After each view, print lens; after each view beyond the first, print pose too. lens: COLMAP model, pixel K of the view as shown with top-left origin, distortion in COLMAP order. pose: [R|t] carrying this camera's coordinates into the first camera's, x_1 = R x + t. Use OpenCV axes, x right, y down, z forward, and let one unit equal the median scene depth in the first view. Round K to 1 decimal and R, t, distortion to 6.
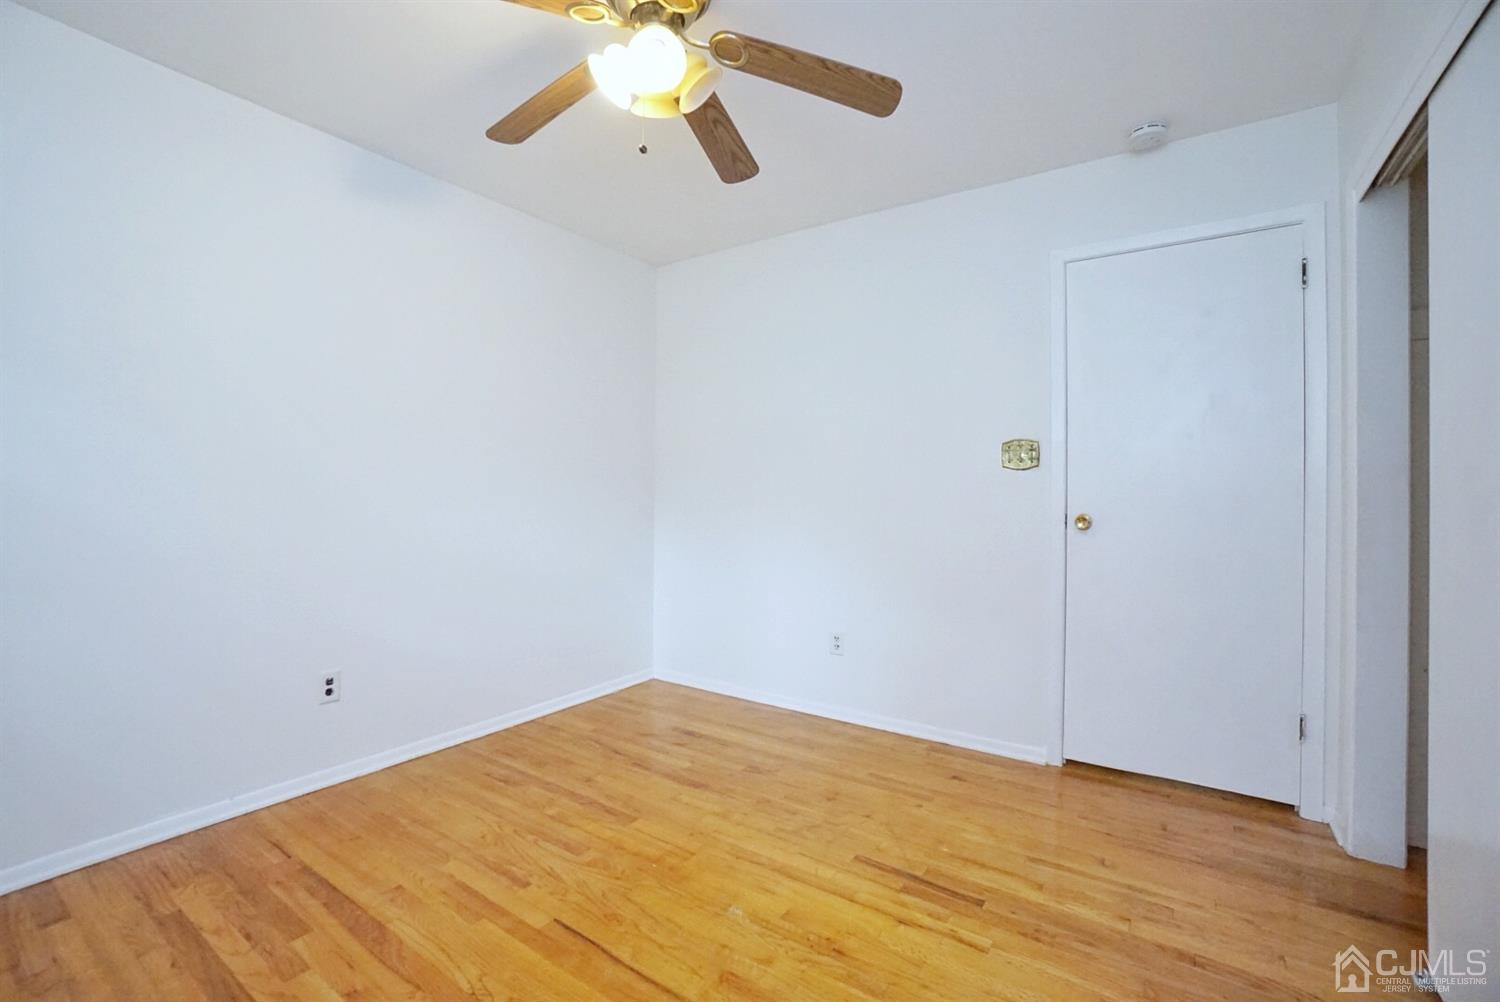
lens RADIAL K [[659.9, 0, 736.0], [0, 659.9, 490.8], [0, 0, 1]] dist [-0.063459, 0.023682]
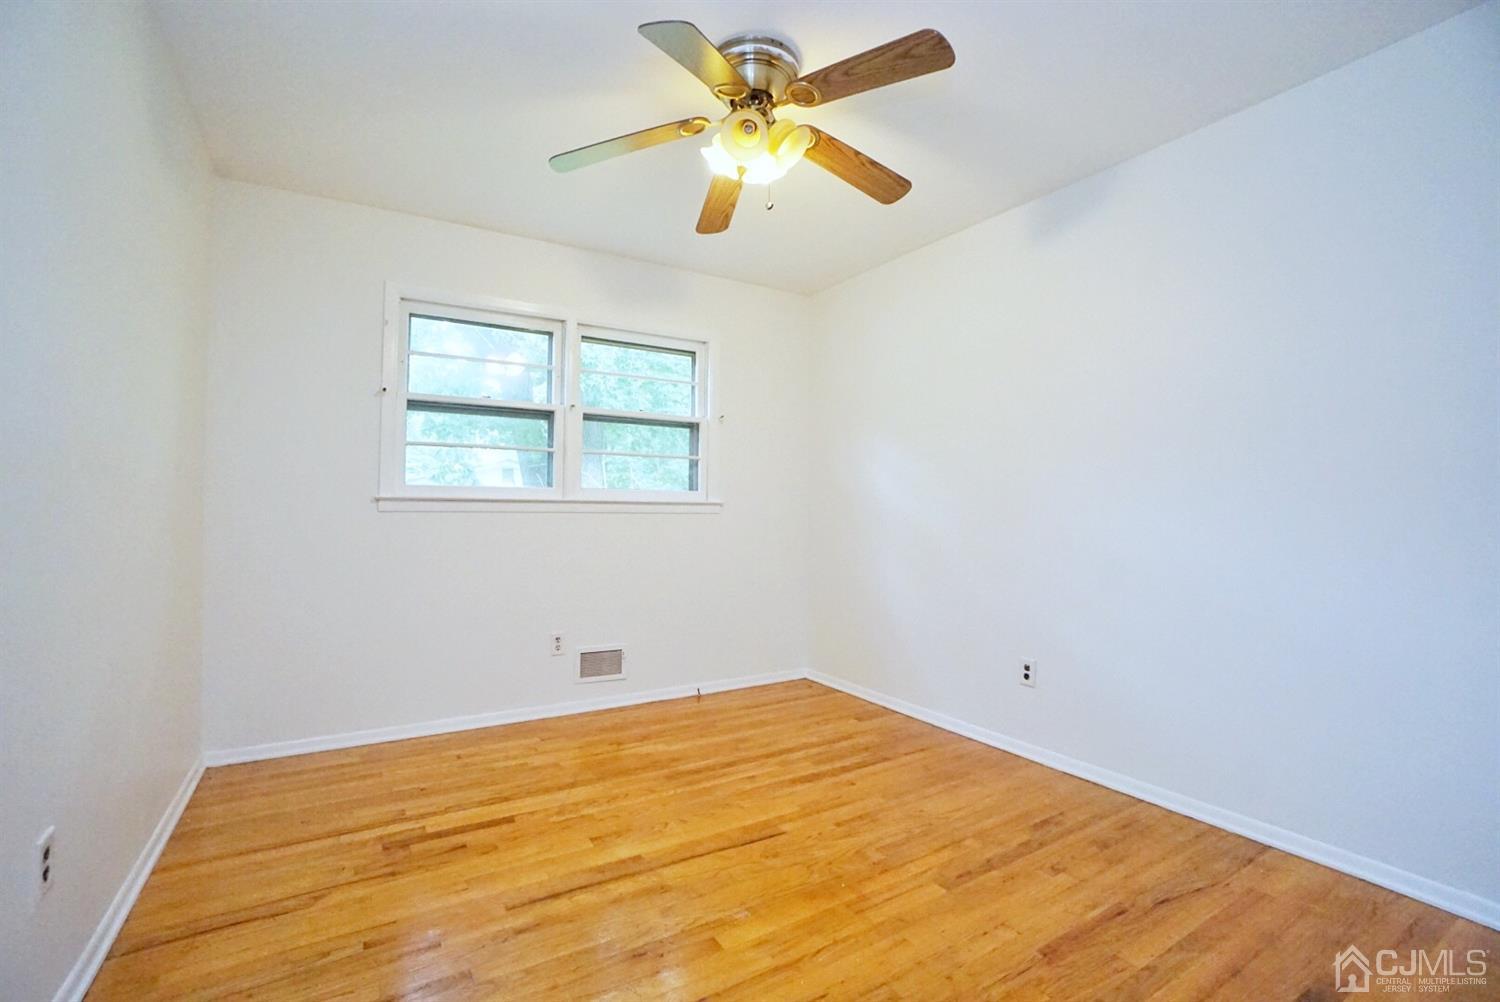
lens RADIAL K [[659.9, 0, 736.0], [0, 659.9, 490.8], [0, 0, 1]] dist [-0.063459, 0.023682]
pose [[-0.403701, -0.038575, -0.914077, 0.773930], [-0.013246, 0.999252, -0.036320, 0.031094], [0.914795, -0.002554, -0.403910, 1.155084]]
